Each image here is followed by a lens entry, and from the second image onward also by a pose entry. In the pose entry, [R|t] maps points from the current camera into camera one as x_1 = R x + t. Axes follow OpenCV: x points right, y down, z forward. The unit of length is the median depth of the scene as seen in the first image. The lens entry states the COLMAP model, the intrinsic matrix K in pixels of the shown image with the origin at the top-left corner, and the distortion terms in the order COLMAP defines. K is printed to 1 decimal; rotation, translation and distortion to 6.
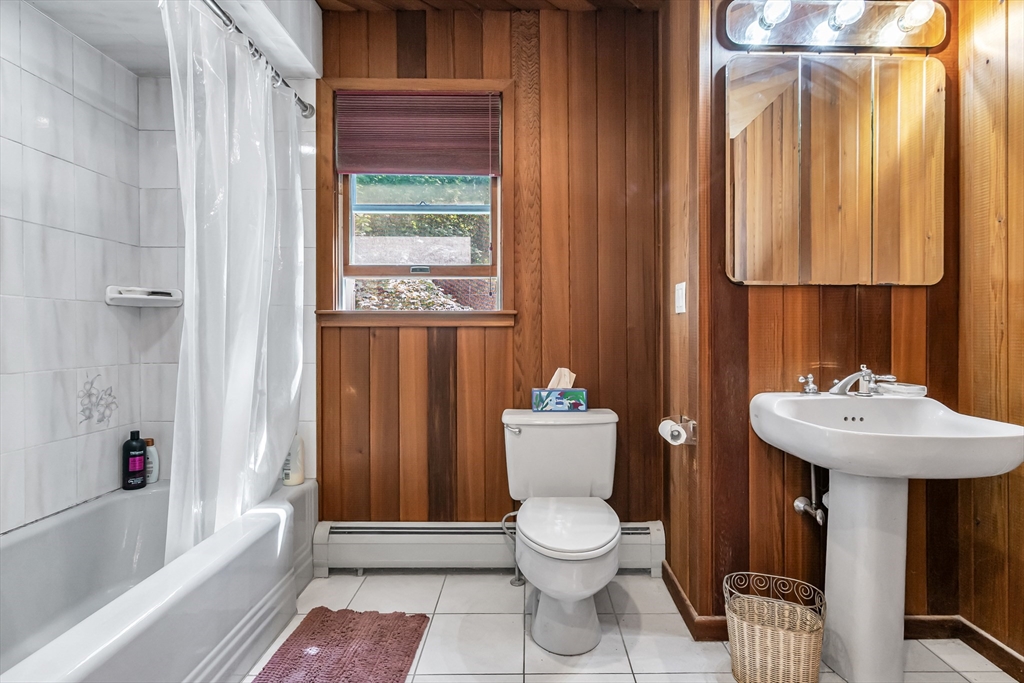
lens RADIAL K [[528.0, 0, 537.2], [0, 528.0, 330.4], [0, 0, 1]] dist [0.003675, 0.000823]
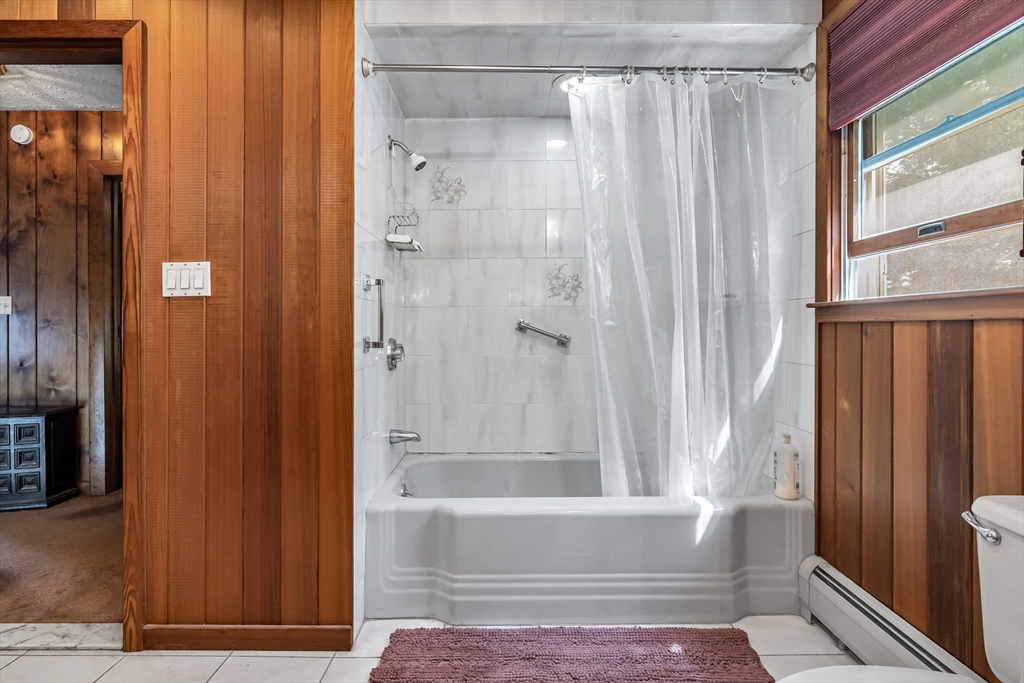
lens RADIAL K [[503.3, 0, 510.6], [0, 503.3, 331.3], [0, 0, 1]] dist [0.002476, 0.000430]
pose [[-0.012599, 0.006137, -0.999902, 0.394705], [-0.001314, 0.999980, 0.006154, 0.002475], [0.999920, 0.001392, -0.012591, 0.528232]]
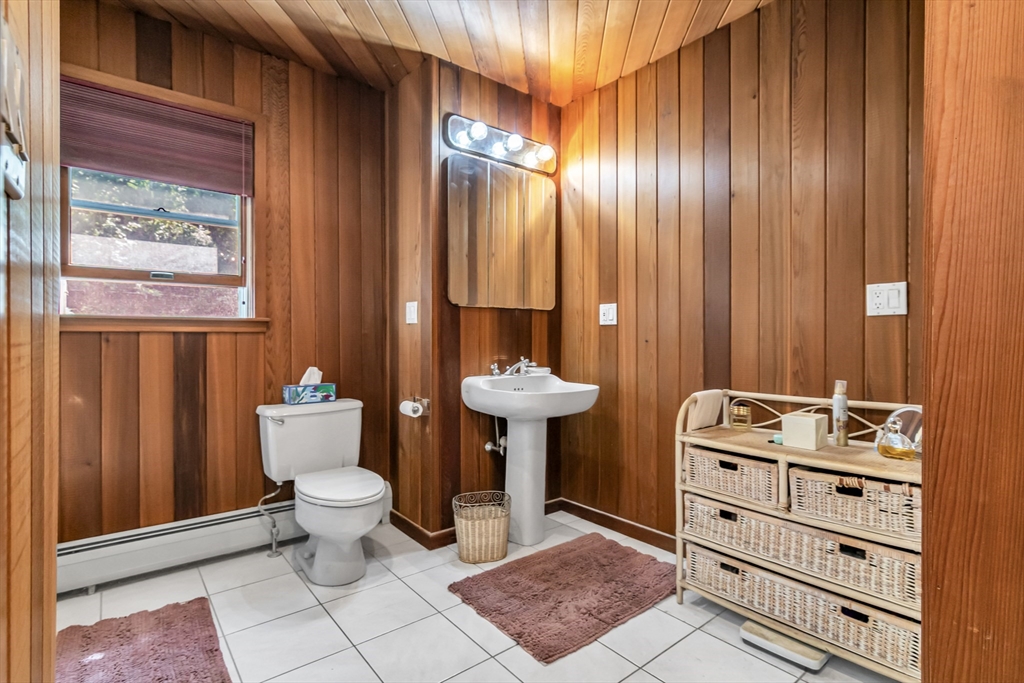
lens RADIAL K [[503.3, 0, 510.6], [0, 503.3, 331.3], [0, 0, 1]] dist [0.002476, 0.000430]
pose [[0.787801, 0.006356, 0.615897, -0.300364], [-0.001924, 0.999967, -0.007859, -0.002156], [-0.615927, 0.005006, 0.787787, -0.177798]]
